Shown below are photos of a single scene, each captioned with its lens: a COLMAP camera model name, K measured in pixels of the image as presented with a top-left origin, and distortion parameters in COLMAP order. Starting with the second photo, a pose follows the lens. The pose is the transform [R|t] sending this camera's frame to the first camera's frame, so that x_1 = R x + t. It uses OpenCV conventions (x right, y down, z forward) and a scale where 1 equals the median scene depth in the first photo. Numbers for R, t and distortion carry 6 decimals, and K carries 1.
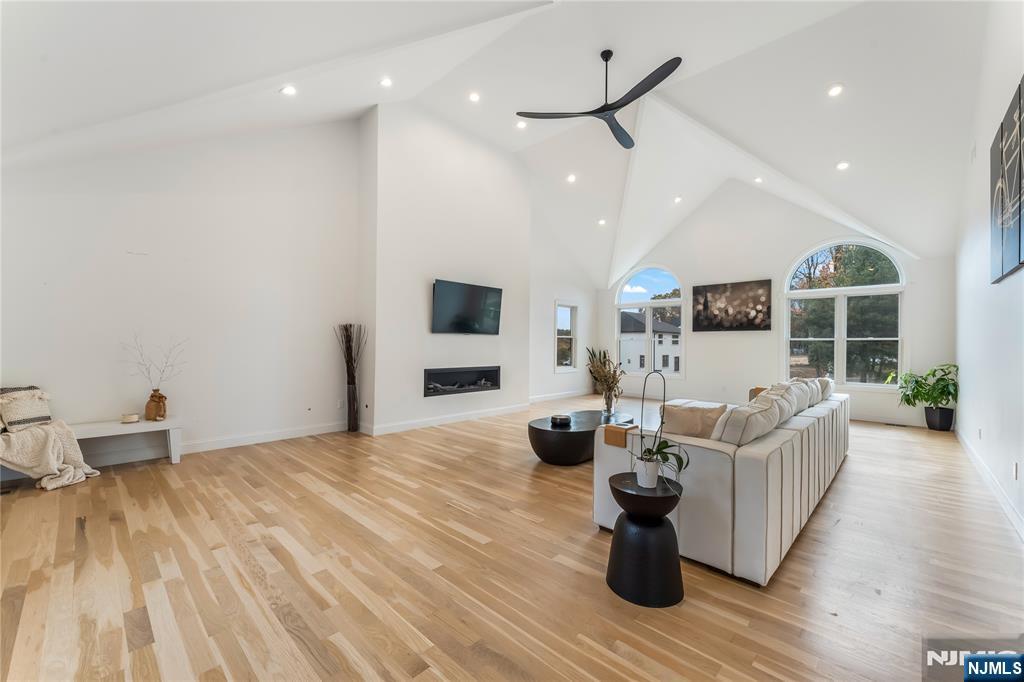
lens RADIAL K [[410.7, 0, 515.2], [0, 410.7, 340.6], [0, 0, 1]] dist [0.000474, -0.000043]
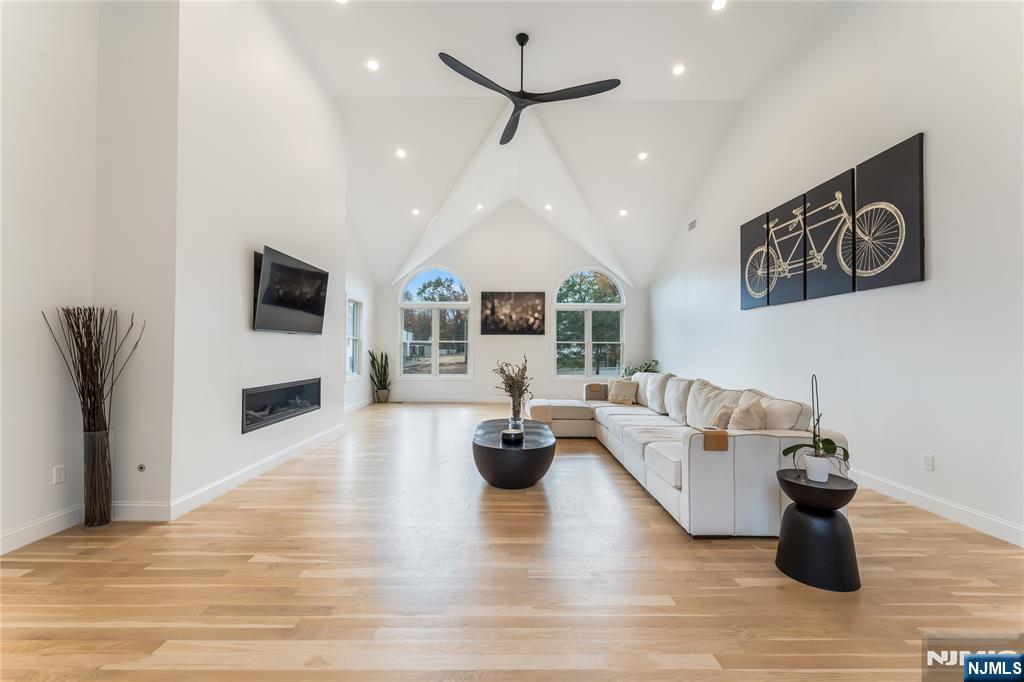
lens RADIAL K [[410.7, 0, 511.9], [0, 410.7, 341.2], [0, 0, 1]] dist [0.000474, -0.000043]
pose [[0.717887, 0.007362, 0.696121, -0.270675], [-0.005428, 0.999973, -0.004978, -0.000216], [-0.696138, -0.000205, 0.717907, 0.209925]]
